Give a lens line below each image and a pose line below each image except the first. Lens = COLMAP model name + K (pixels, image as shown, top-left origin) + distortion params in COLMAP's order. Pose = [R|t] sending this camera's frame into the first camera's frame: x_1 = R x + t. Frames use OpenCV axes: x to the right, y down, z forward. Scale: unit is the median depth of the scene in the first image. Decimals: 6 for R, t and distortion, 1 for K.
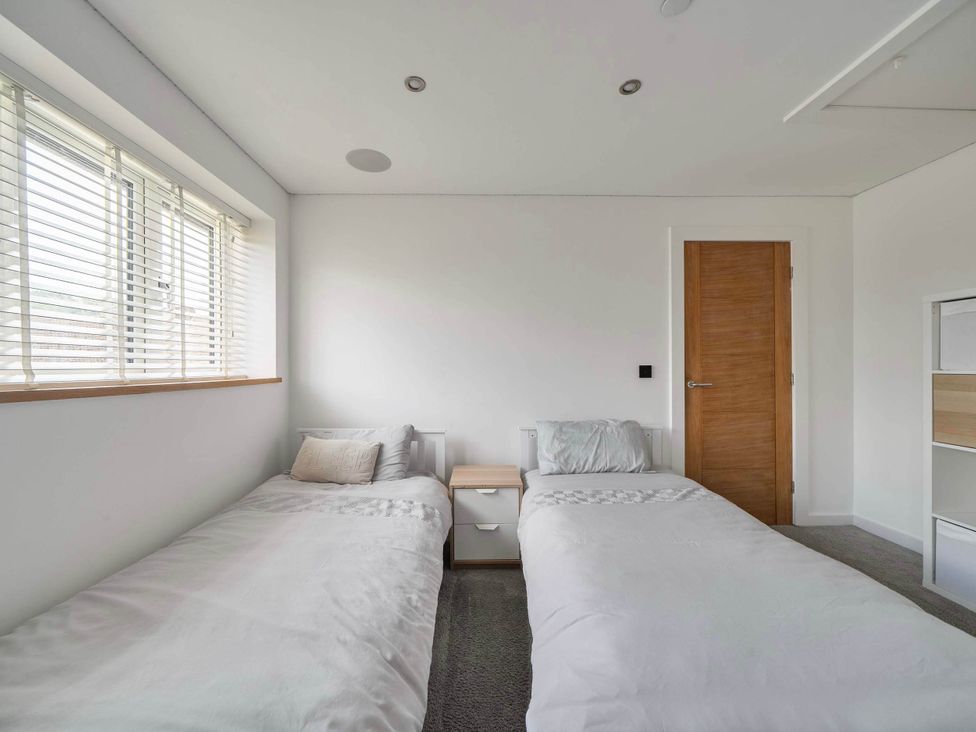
lens RADIAL K [[390.6, 0, 482.1], [0, 390.6, 363.2], [0, 0, 1]] dist [0.015107, -0.000378]
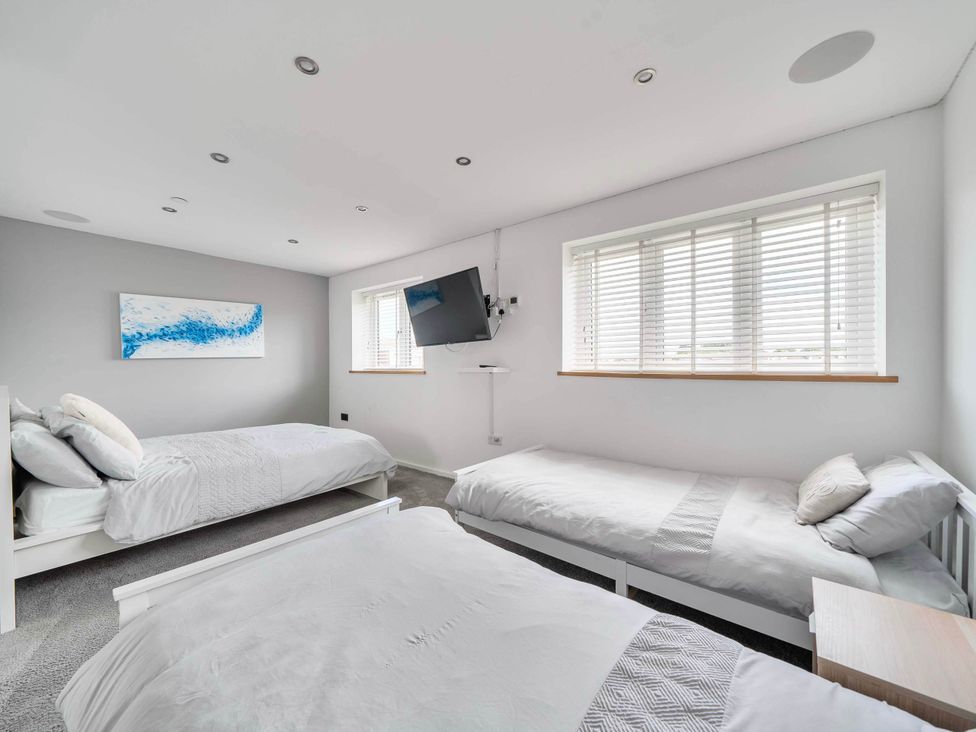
lens RADIAL K [[390.6, 0, 482.1], [0, 390.6, 363.2], [0, 0, 1]] dist [0.015107, -0.000378]
pose [[-0.653938, 0.008095, -0.756504, 0.634470], [0.014676, 0.999890, -0.001986, 0.001997], [0.756405, -0.012401, -0.653986, 0.998445]]
